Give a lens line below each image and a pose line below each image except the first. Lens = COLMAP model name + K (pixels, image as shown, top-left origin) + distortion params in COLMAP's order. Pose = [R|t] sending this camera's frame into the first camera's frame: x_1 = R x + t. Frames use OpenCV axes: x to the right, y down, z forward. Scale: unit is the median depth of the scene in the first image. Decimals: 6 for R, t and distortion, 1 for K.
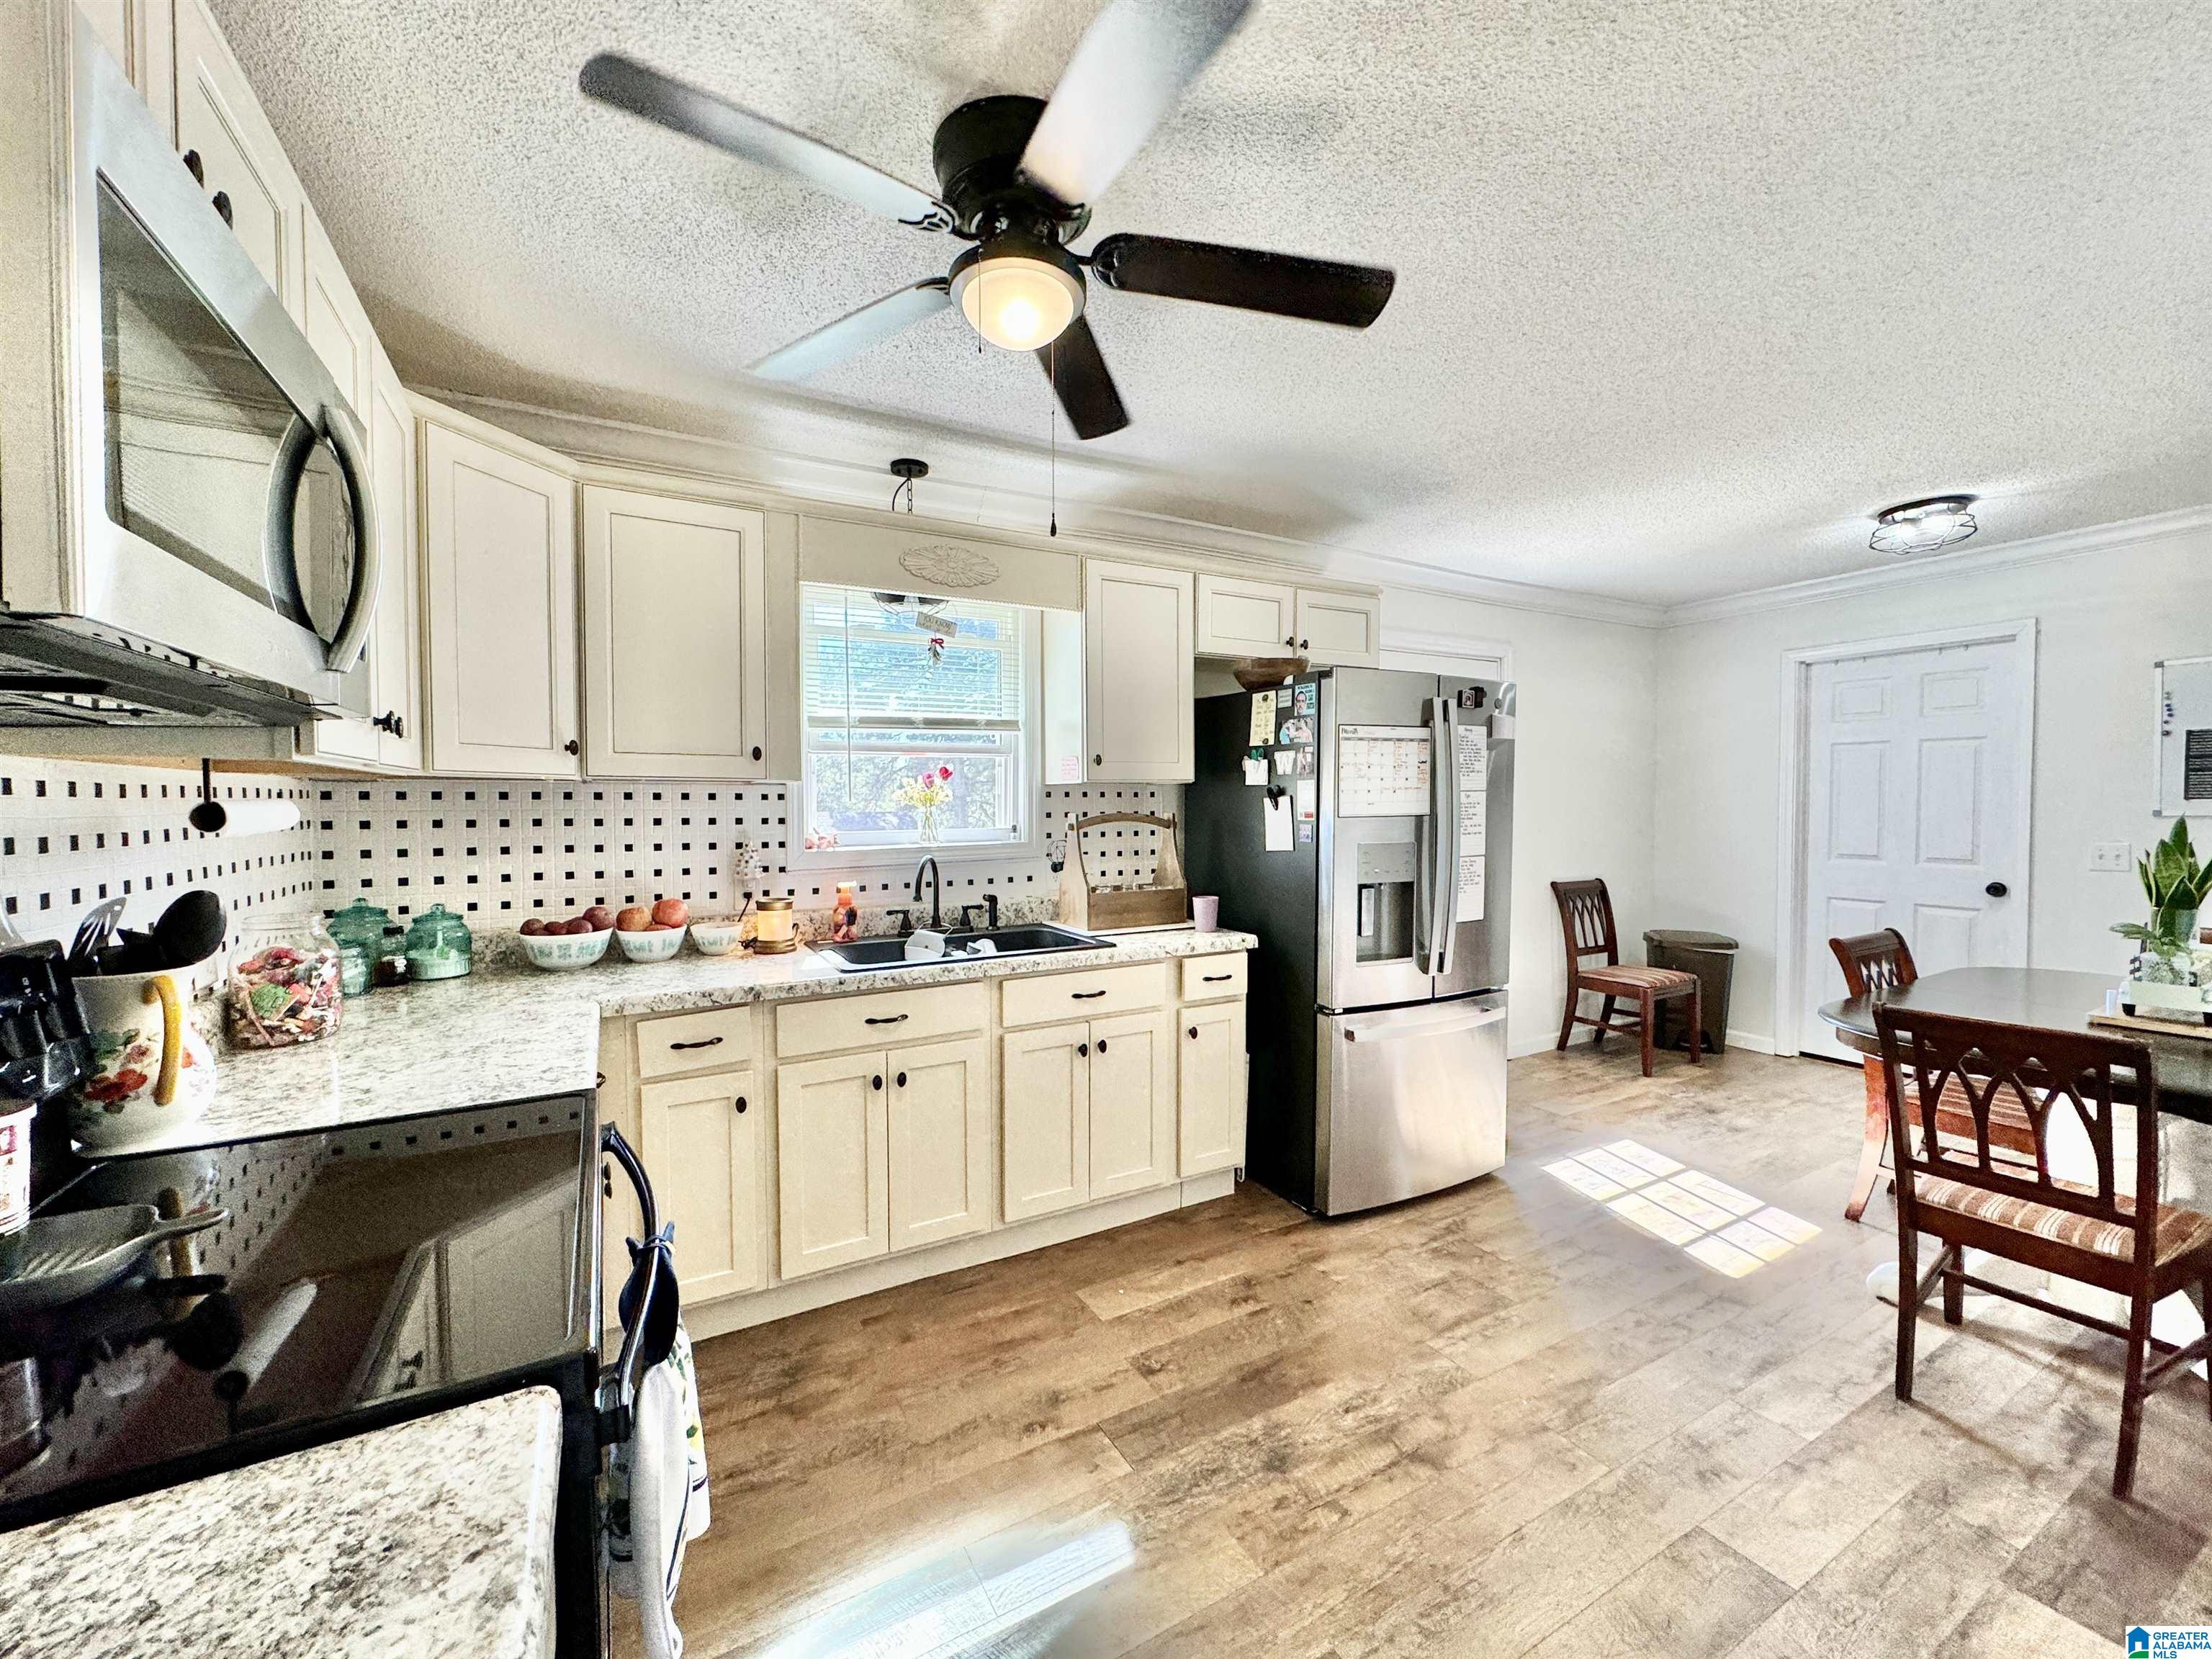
lens RADIAL K [[882.0, 0, 1102.7], [0, 882.0, 825.5], [0, 0, 1]] dist [-0.000742, -0.000004]
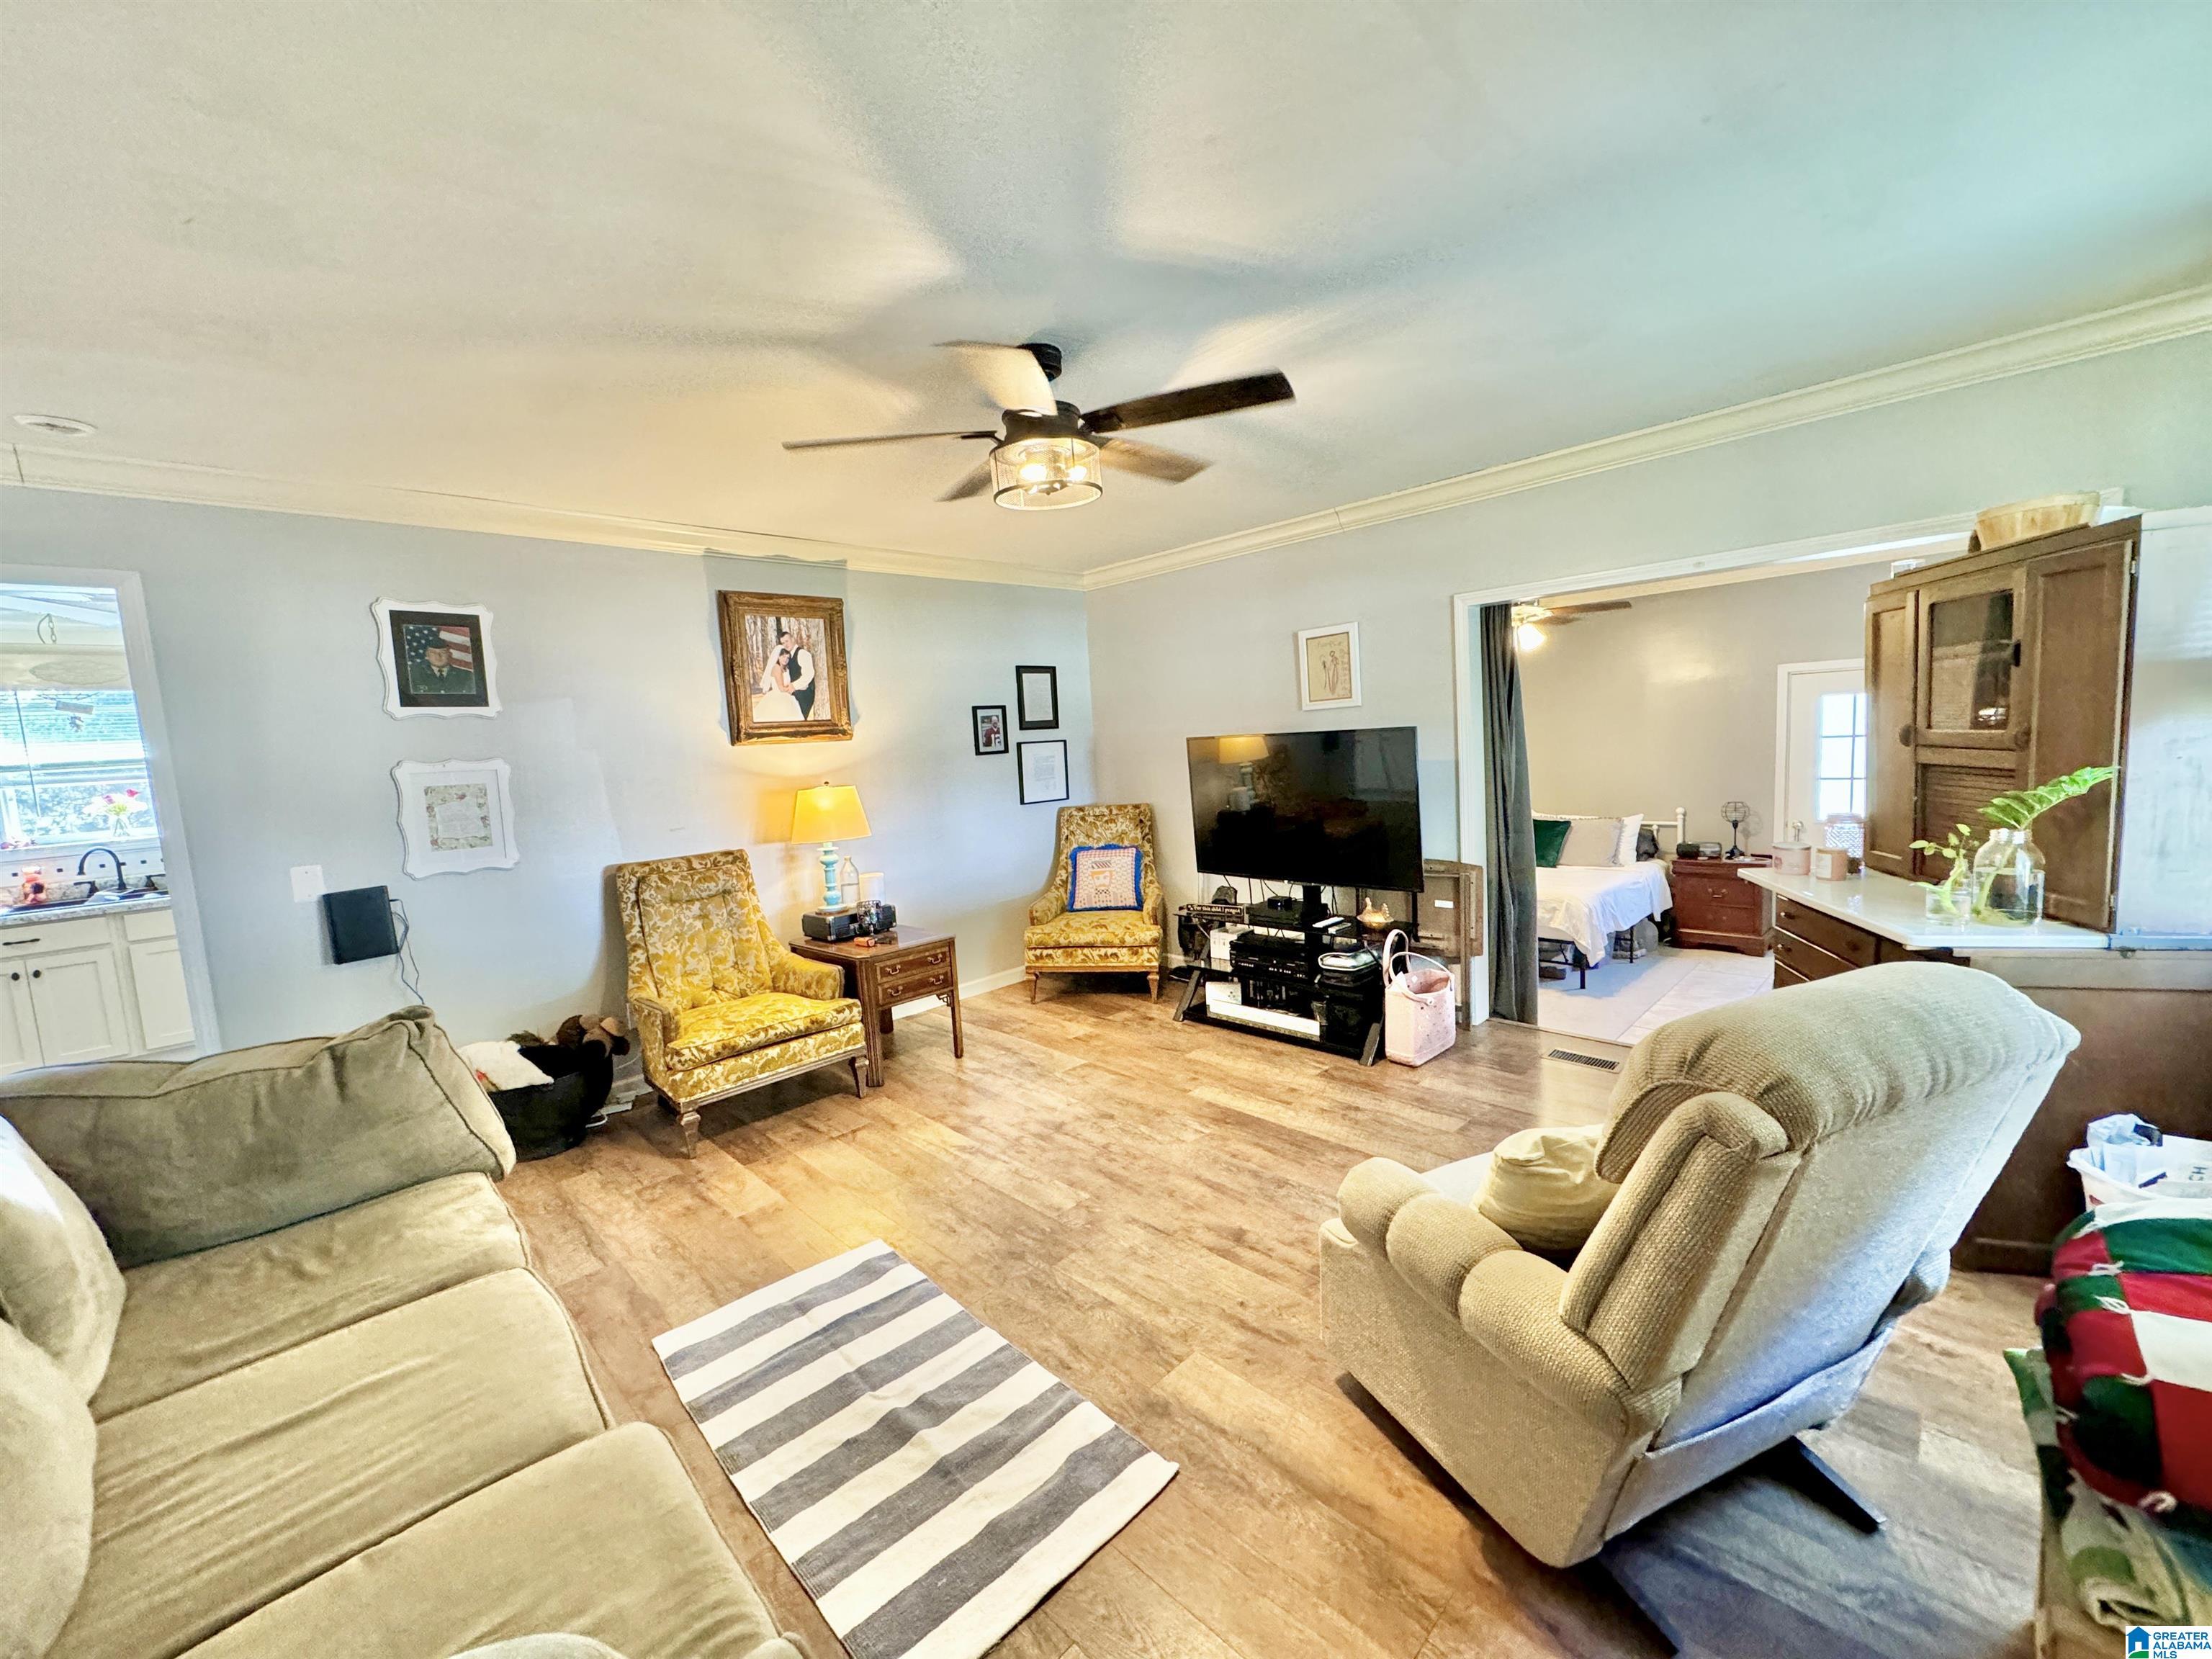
lens RADIAL K [[890.0, 0, 1106.0], [0, 890.0, 829.5], [0, 0, 1]] dist [-0.000245, 0.000121]
pose [[0.964255, -0.080238, 0.252537, 1.221989], [0.062794, 0.995097, 0.076406, -0.006234], [-0.257430, -0.057817, 0.964566, -1.099643]]
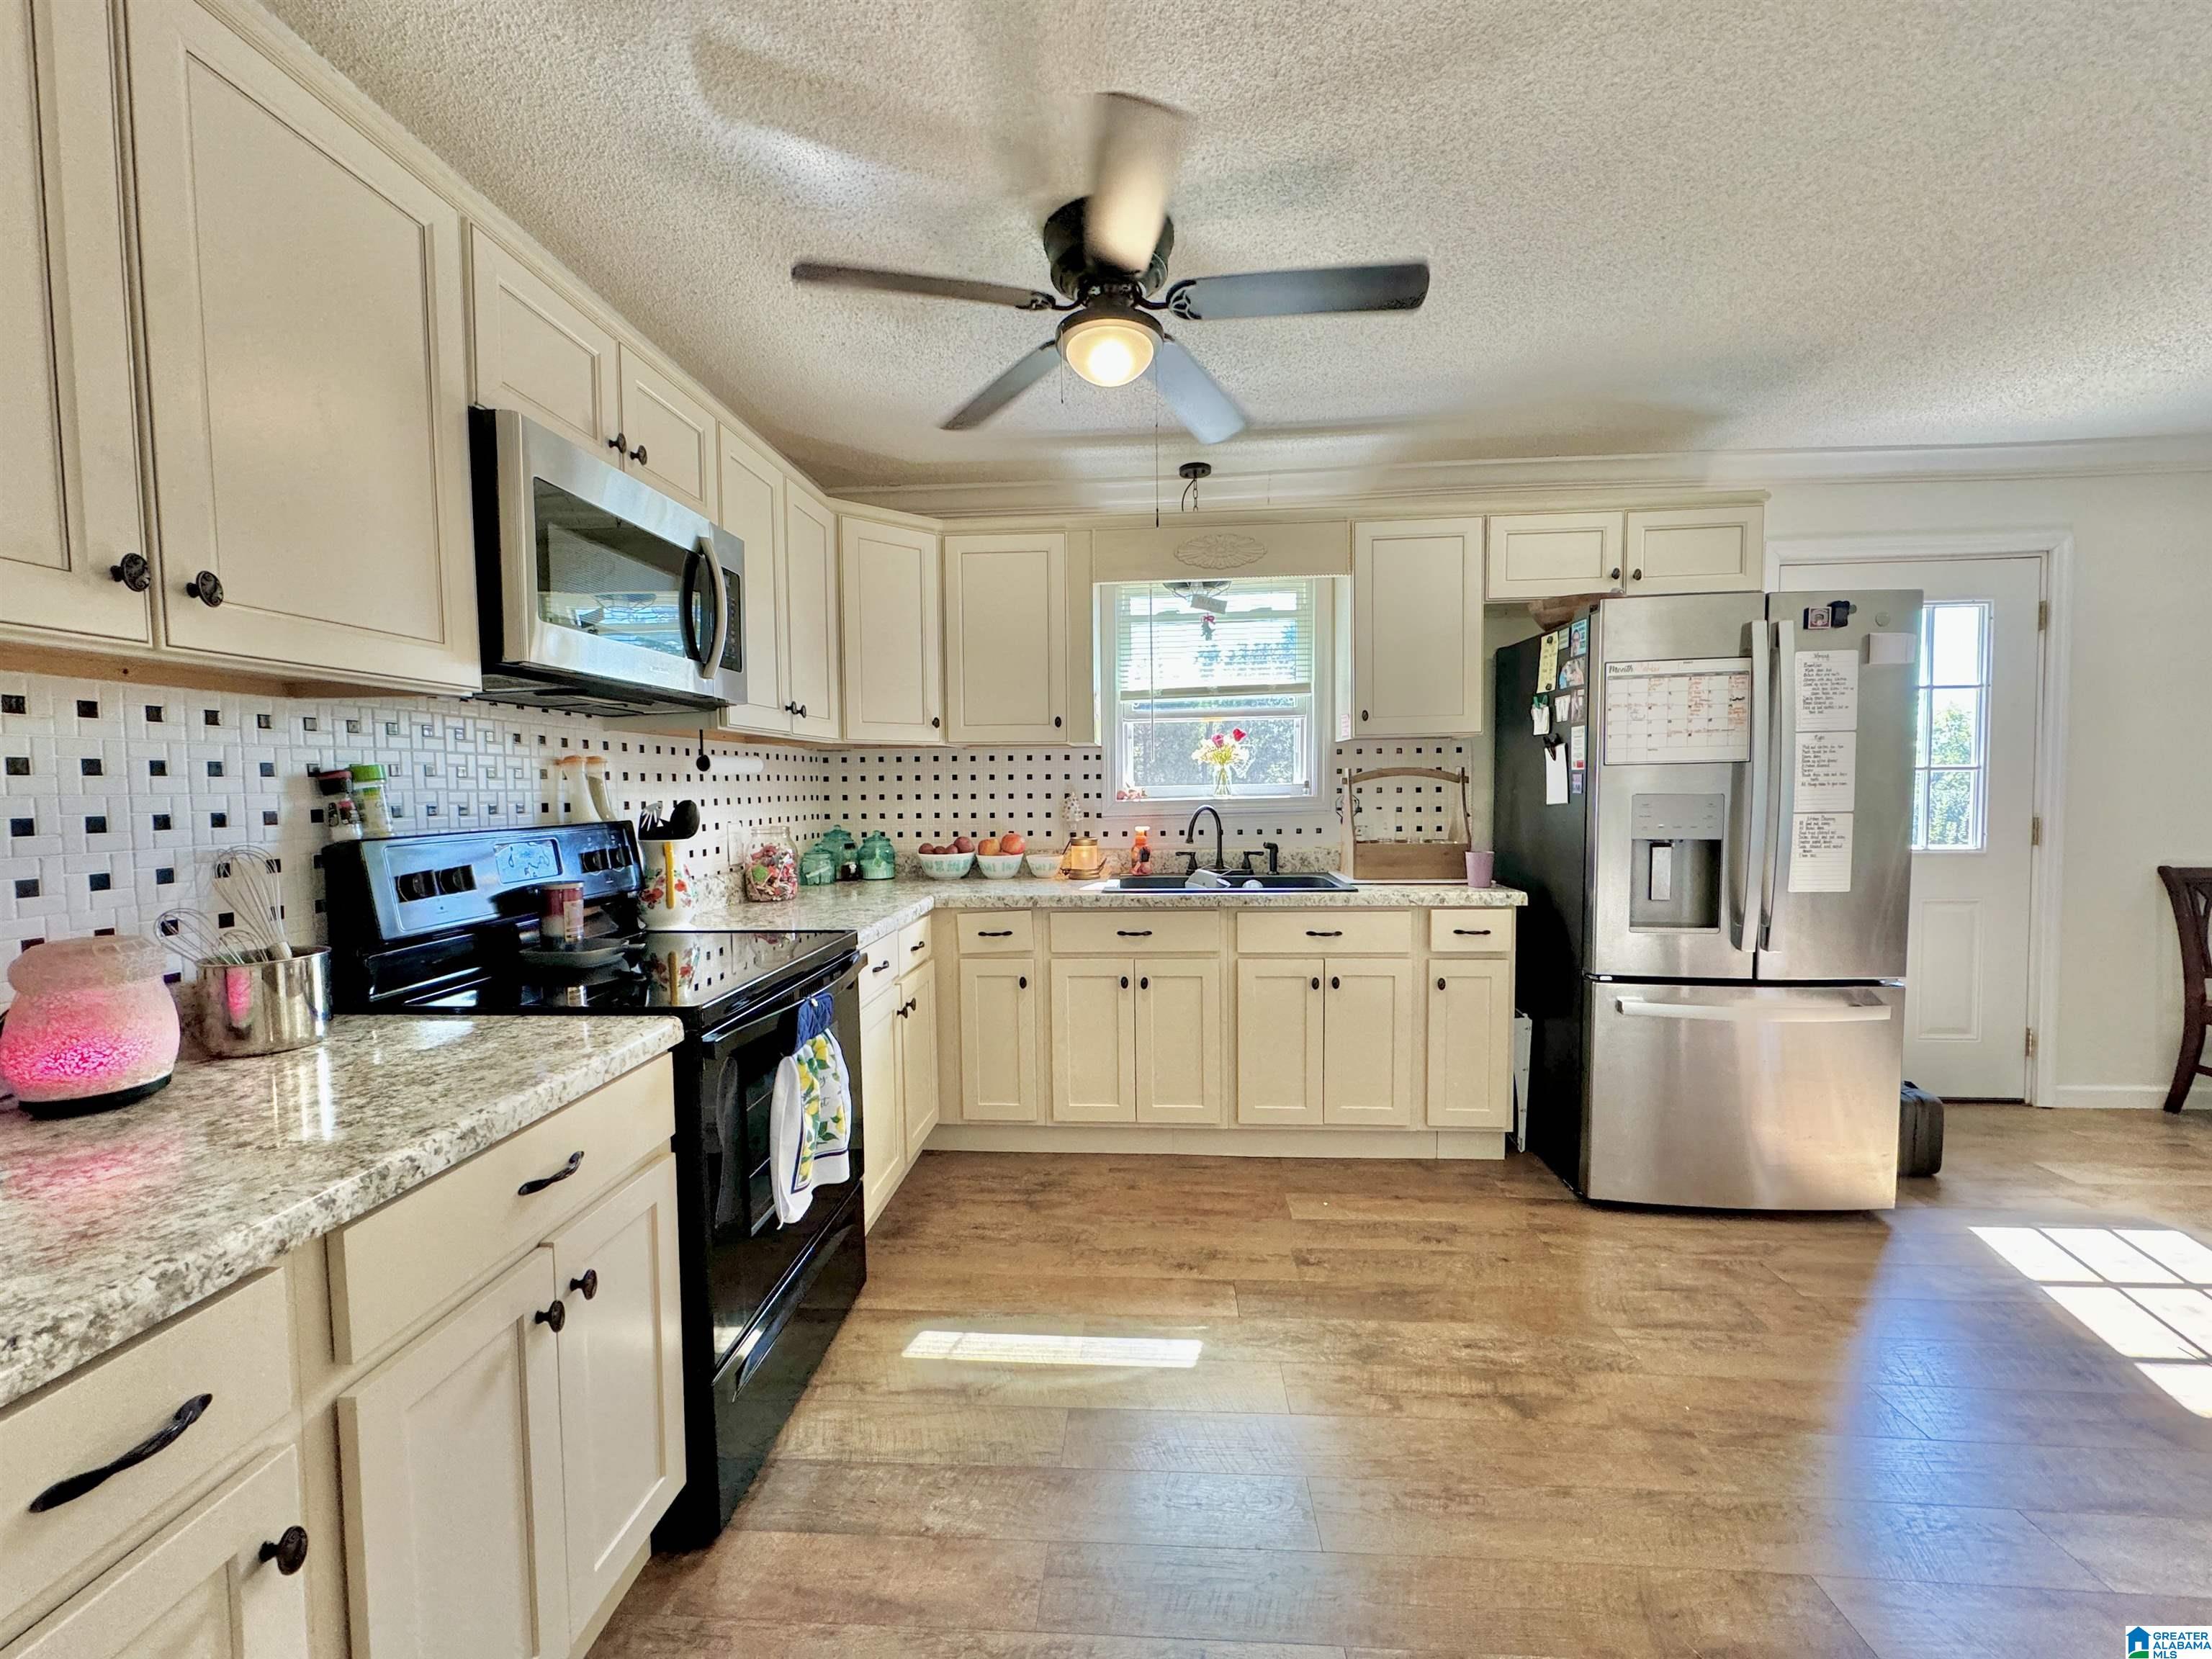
lens RADIAL K [[877.1, 0, 1102.1], [0, 877.1, 826.3], [0, 0, 1]] dist [-0.002942, -0.000059]
pose [[0.836480, 0.019812, -0.547639, 0.326364], [-0.005994, 0.999617, 0.027008, 0.032176], [0.547965, -0.019309, 0.836279, -0.038562]]
